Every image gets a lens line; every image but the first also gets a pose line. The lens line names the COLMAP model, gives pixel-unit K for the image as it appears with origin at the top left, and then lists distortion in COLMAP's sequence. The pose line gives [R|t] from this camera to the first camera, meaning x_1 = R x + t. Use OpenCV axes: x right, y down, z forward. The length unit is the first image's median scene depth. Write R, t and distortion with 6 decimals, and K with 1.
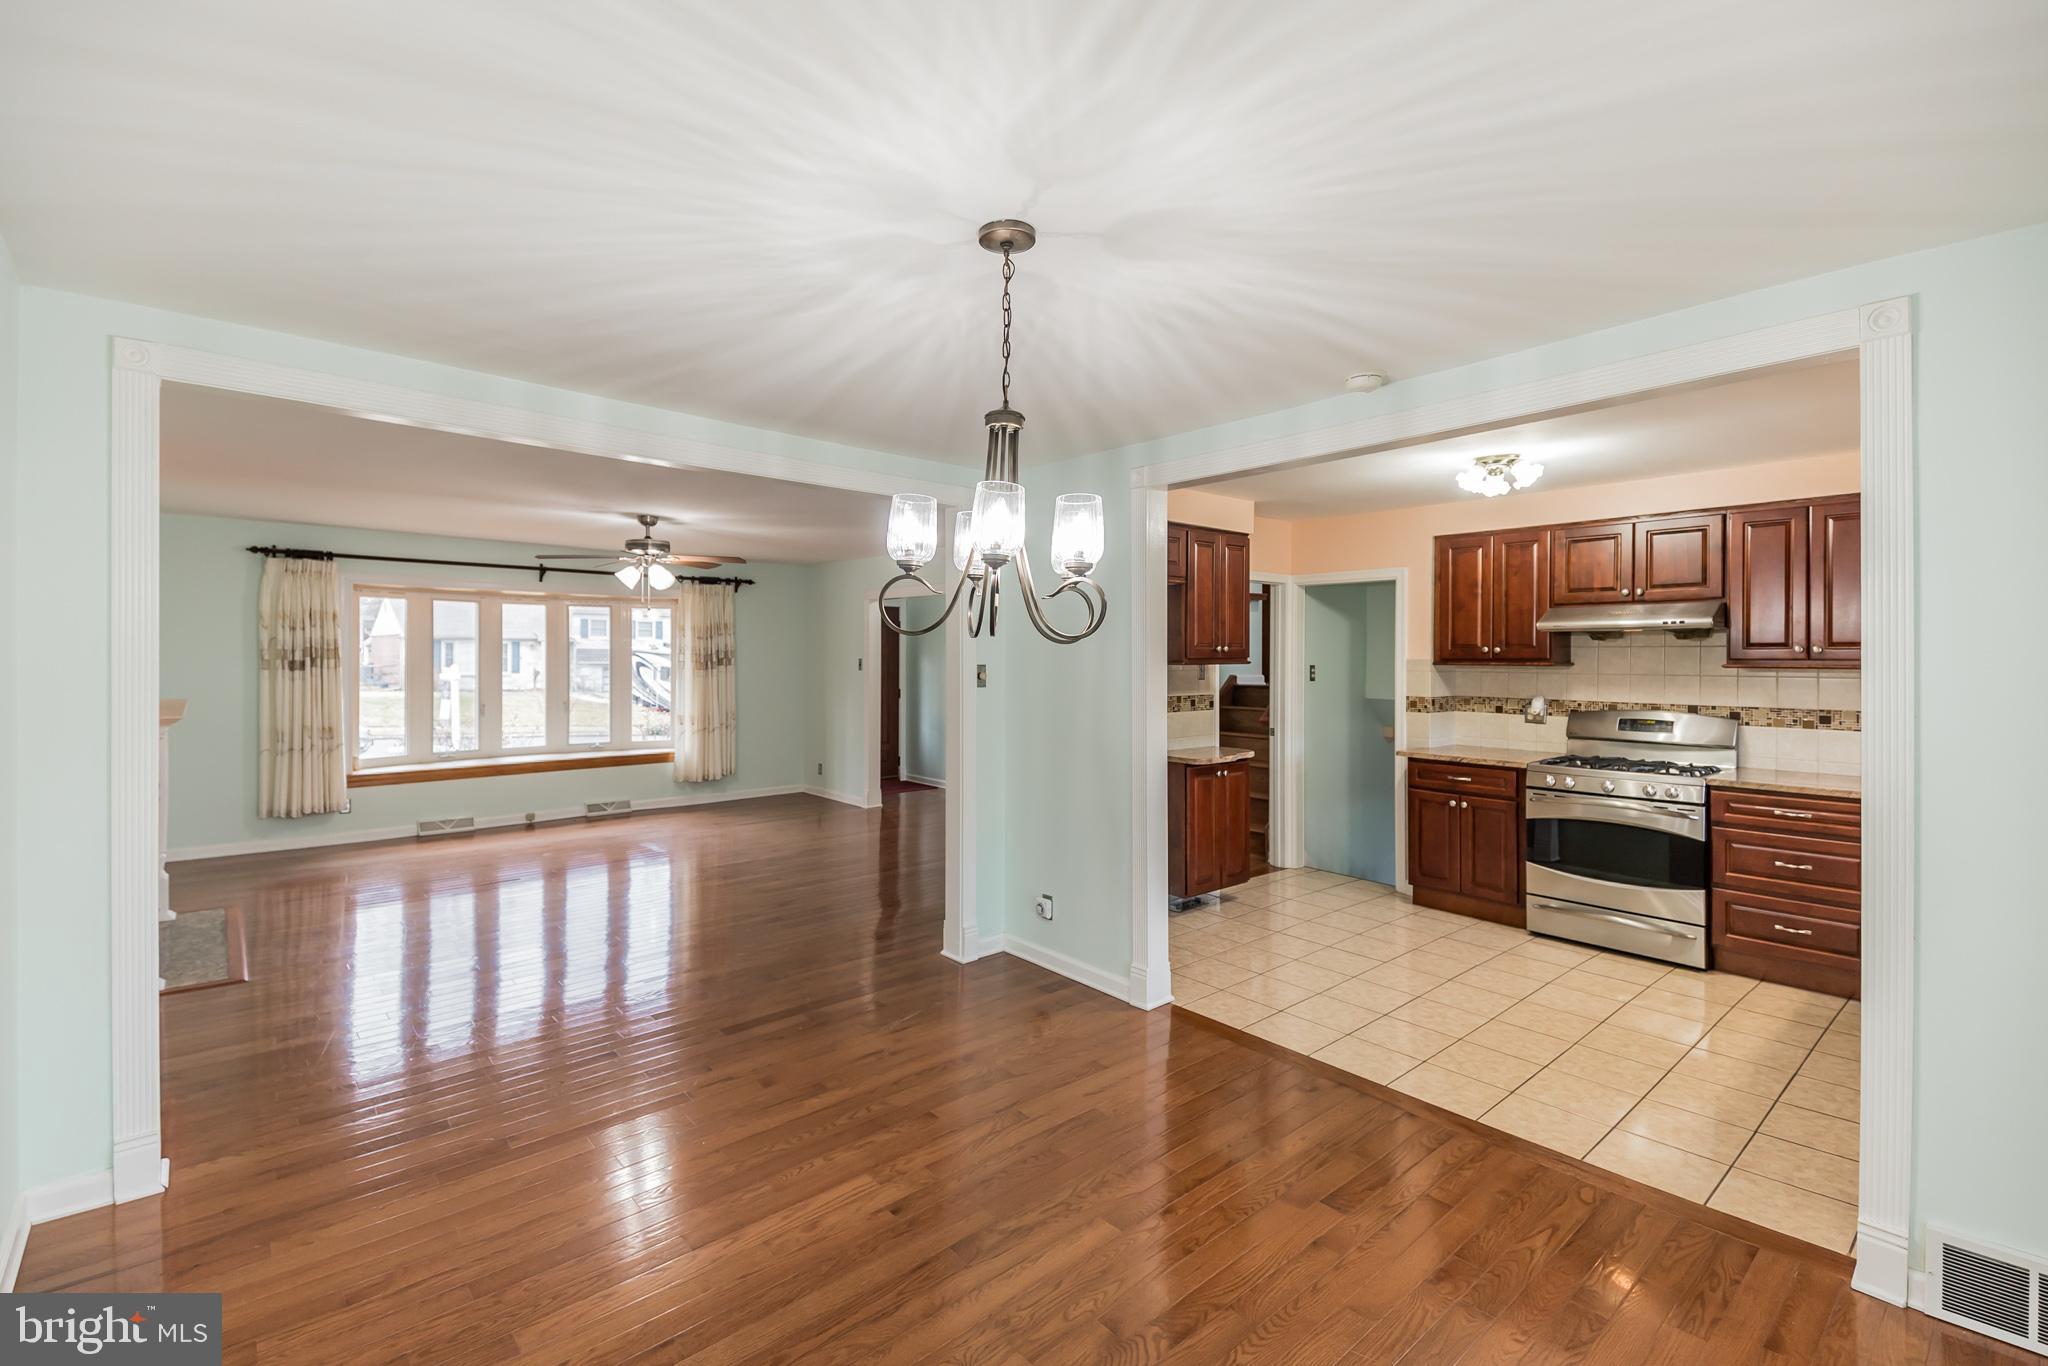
lens RADIAL K [[898.5, 0, 1028.8], [0, 898.5, 663.8], [0, 0, 1]] dist [0.082667, -0.046219]
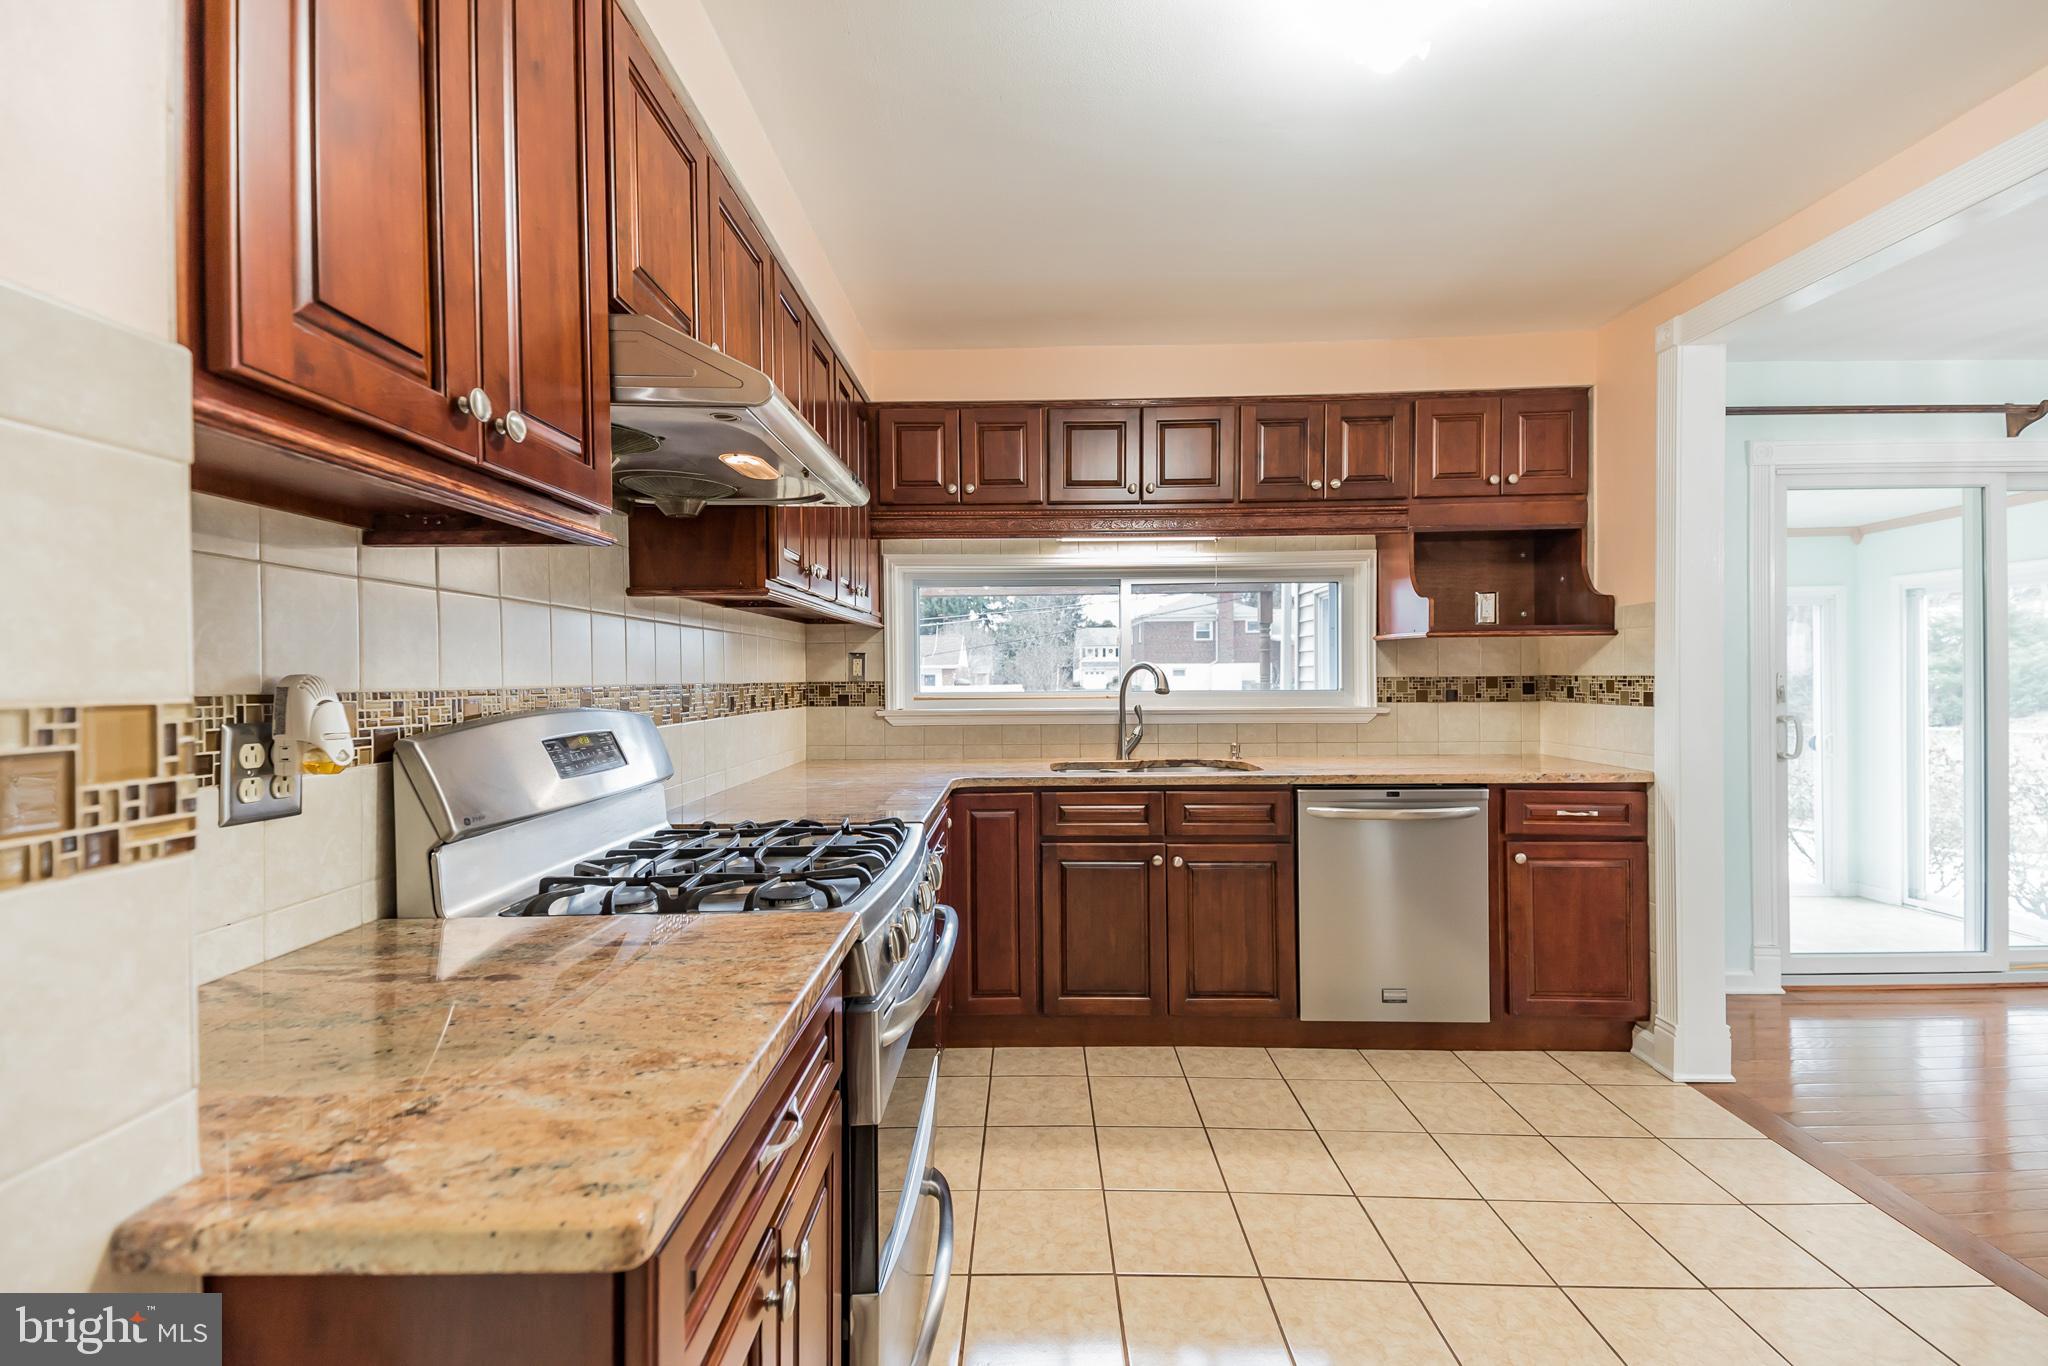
lens RADIAL K [[895.0, 0, 1005.5], [0, 895.0, 677.2], [0, 0, 1]] dist [0.055940, -0.020120]
pose [[-0.731771, 0.001557, 0.681549, 0.327895], [0.012469, 0.999861, 0.011103, 0.037293], [-0.681436, 0.016623, -0.731689, 1.127251]]
